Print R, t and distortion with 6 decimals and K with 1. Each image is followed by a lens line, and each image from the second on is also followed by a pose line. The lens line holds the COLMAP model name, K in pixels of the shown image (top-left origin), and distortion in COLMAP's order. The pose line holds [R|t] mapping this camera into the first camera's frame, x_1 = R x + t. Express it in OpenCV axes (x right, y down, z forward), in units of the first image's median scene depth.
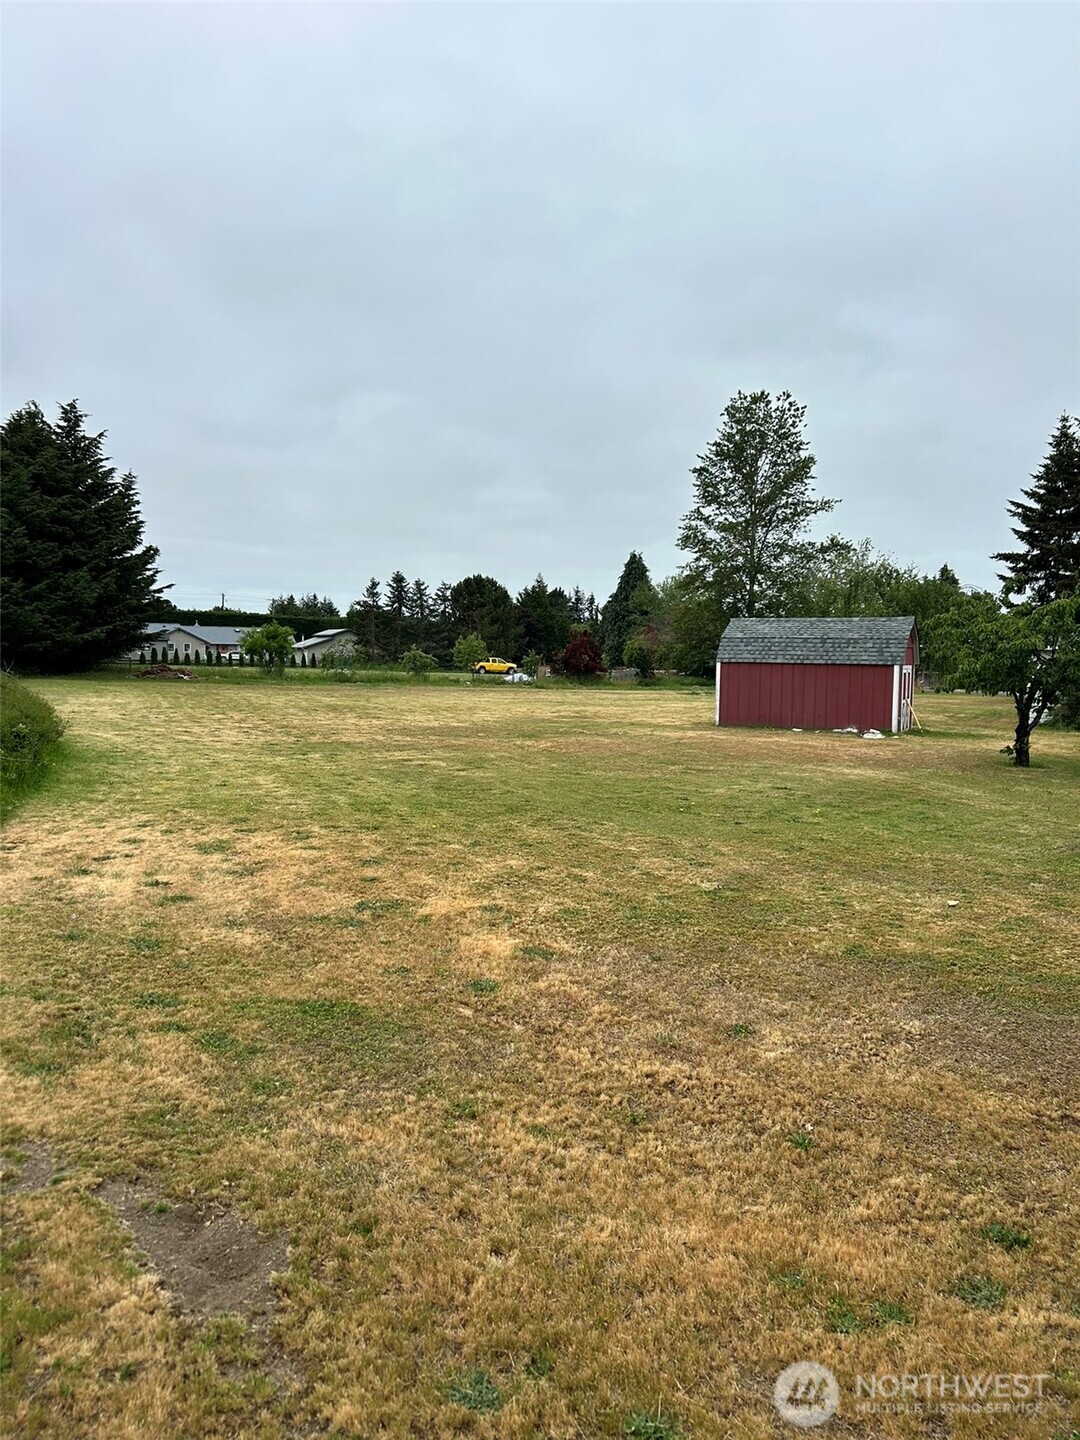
lens RADIAL K [[1082.0, 0, 544.9], [0, 1082.0, 721.3], [0, 0, 1]] dist [0.039220, -0.033450]
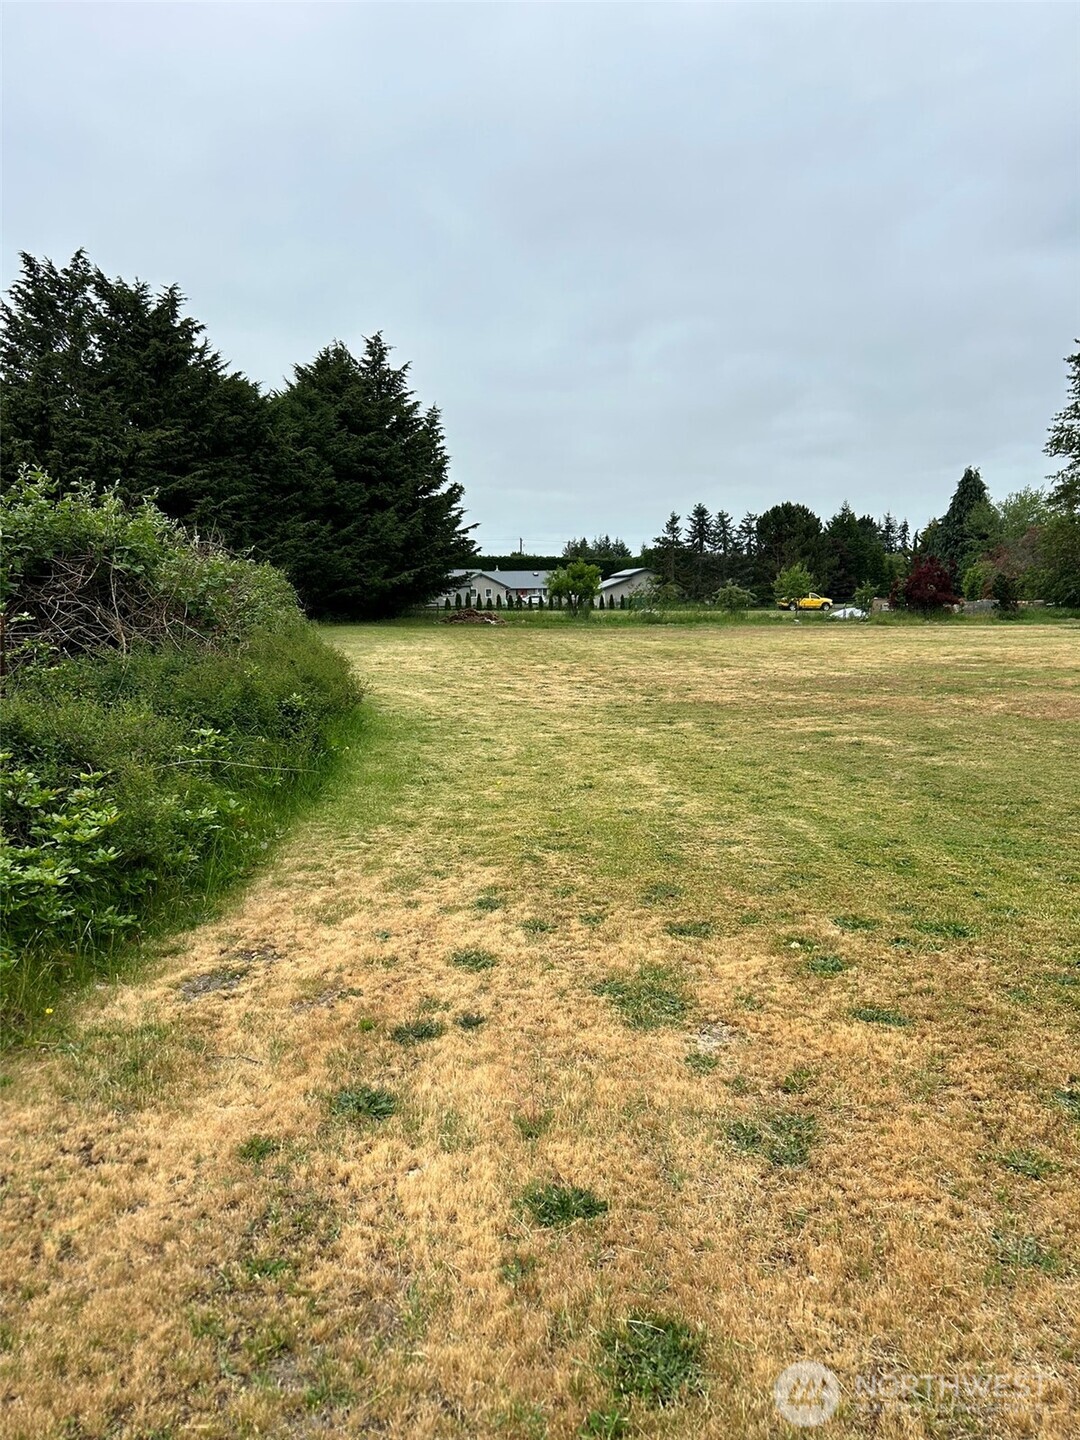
lens RADIAL K [[1082.0, 0, 534.2], [0, 1082.0, 725.6], [0, 0, 1]] dist [0.039220, -0.033450]
pose [[0.962611, 0.003597, -0.270865, -0.039711], [0.012204, 0.998321, 0.056628, -0.003232], [0.270614, -0.057816, 0.960950, 0.098333]]
